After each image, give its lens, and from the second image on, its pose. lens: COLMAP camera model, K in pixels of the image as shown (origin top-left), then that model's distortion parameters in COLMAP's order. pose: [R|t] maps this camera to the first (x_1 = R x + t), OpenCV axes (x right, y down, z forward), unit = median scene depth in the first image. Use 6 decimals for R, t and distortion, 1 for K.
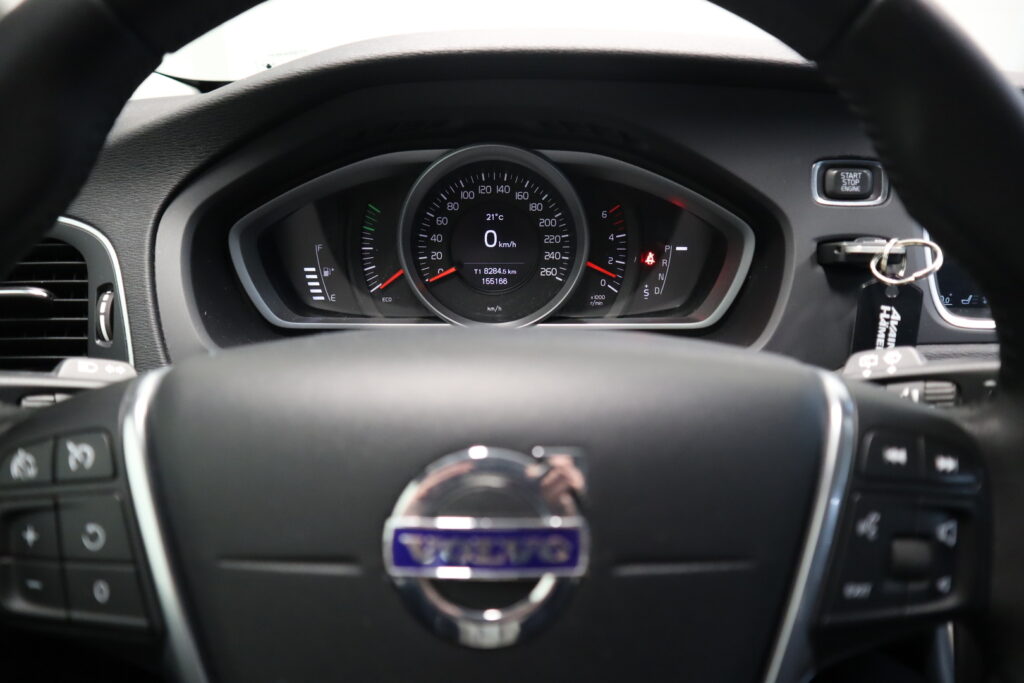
lens RADIAL K [[719.0, 0, 518.3], [0, 719.0, 328.6], [0, 0, 1]] dist [-0.088424, 0.048327]
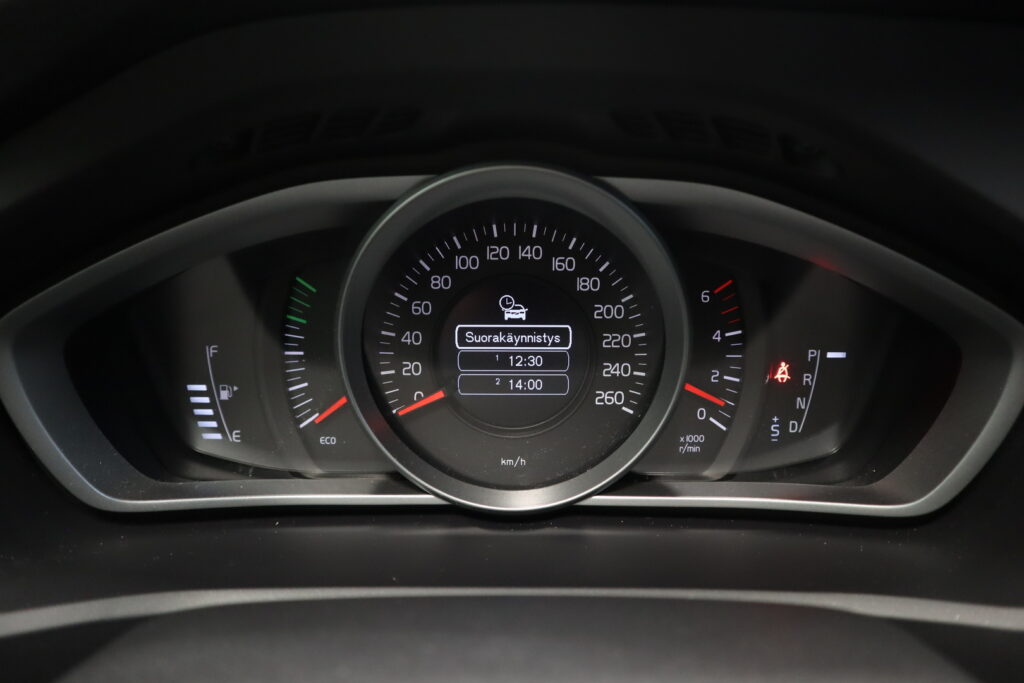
lens RADIAL K [[719.0, 0, 520.4], [0, 719.0, 345.5], [0, 0, 1]] dist [-0.088424, 0.048327]
pose [[0.999939, 0.003793, -0.010360, -0.022750], [-0.004354, 0.998499, -0.054597, -0.090472], [0.010137, 0.054639, 0.998455, 0.440269]]
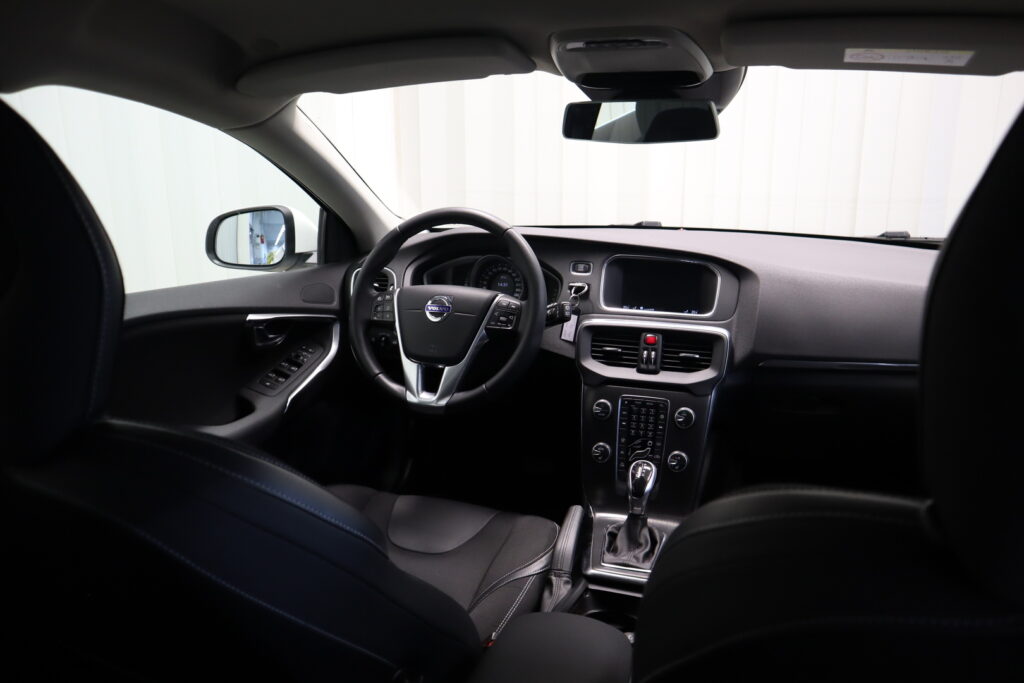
lens RADIAL K [[719.5, 0, 511.9], [0, 719.5, 341.7], [0, 0, 1]] dist [-0.088685, 0.020112]
pose [[0.938749, 0.075403, -0.336250, 1.124766], [-0.120196, 0.986133, -0.114428, 0.498227], [0.322959, 0.147835, 0.934795, -1.977806]]
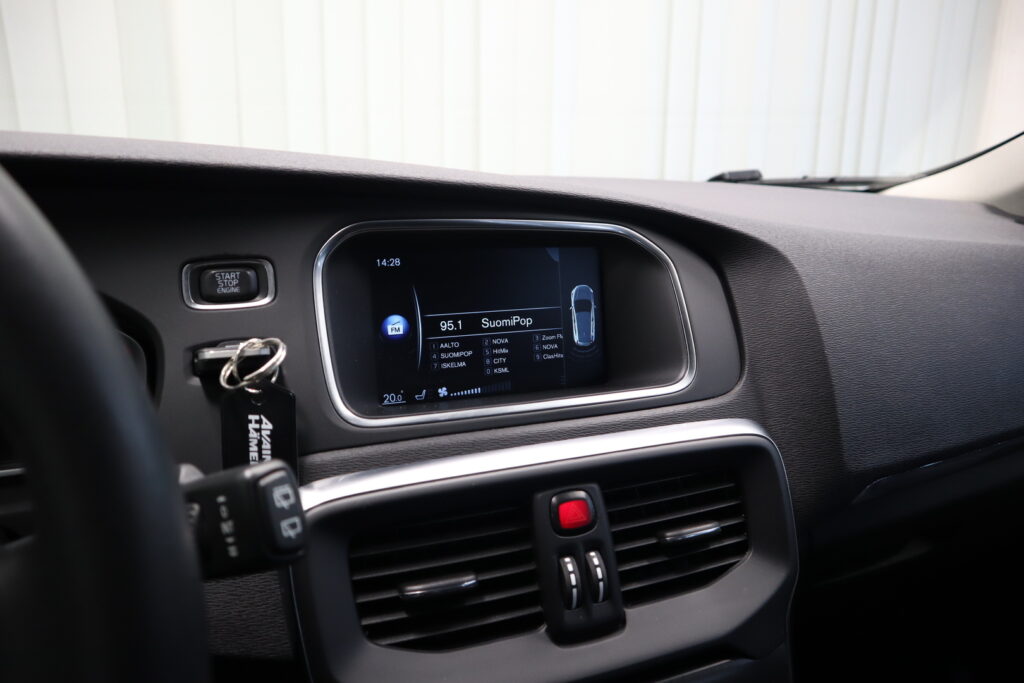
lens RADIAL K [[719.0, 0, 514.1], [0, 719.0, 341.0], [0, 0, 1]] dist [-0.088424, 0.048327]
pose [[0.938140, -0.083398, 0.336063, 0.407538], [0.132746, 0.983029, -0.126619, 0.025597], [-0.319800, 0.163397, 0.933289, 0.028675]]
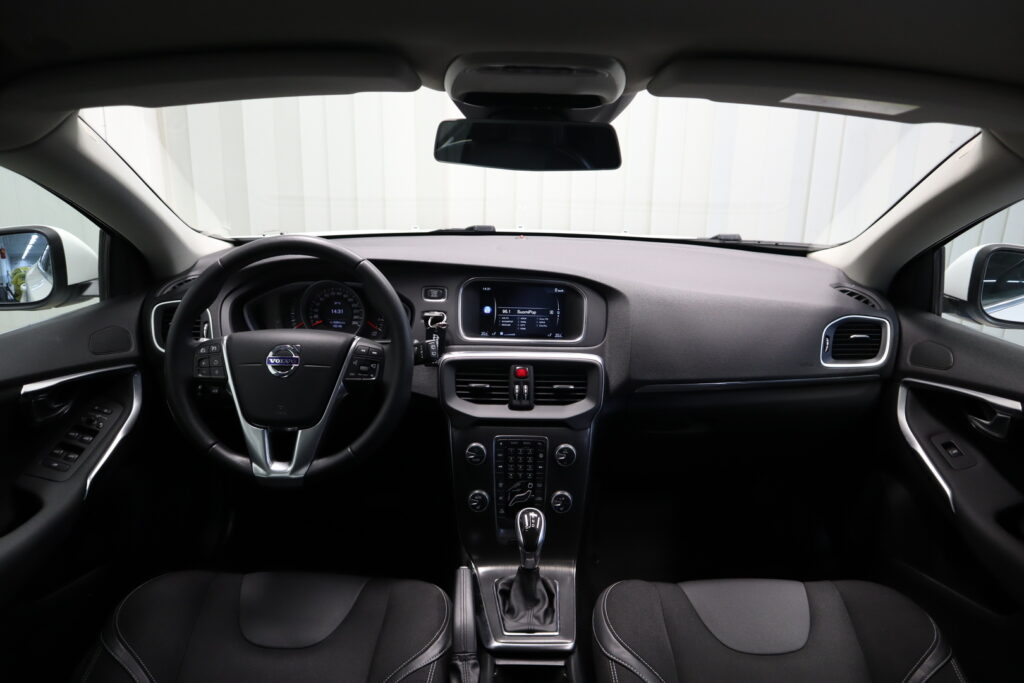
lens RADIAL K [[719.0, 0, 508.4], [0, 719.0, 344.9], [0, 0, 1]] dist [-0.088424, 0.048327]
pose [[0.999556, 0.017676, -0.023984, 0.715956], [-0.019625, 0.996303, -0.083633, 0.230667], [0.022417, 0.084066, 0.996208, -1.776317]]
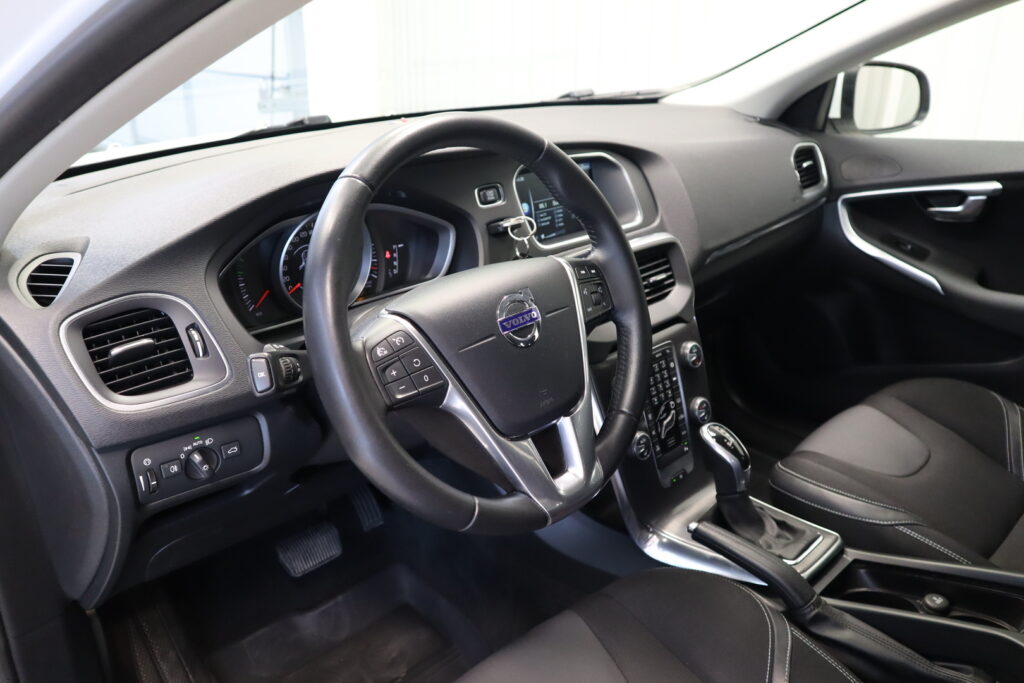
lens RADIAL K [[852.7, 0, 500.9], [0, 852.7, 350.8], [0, 0, 1]] dist [-0.051854, 0.005937]
pose [[0.728784, -0.274379, 0.627368, -1.037539], [0.279254, 0.955649, 0.093556, 0.011444], [-0.625213, 0.107013, 0.773083, -0.807208]]
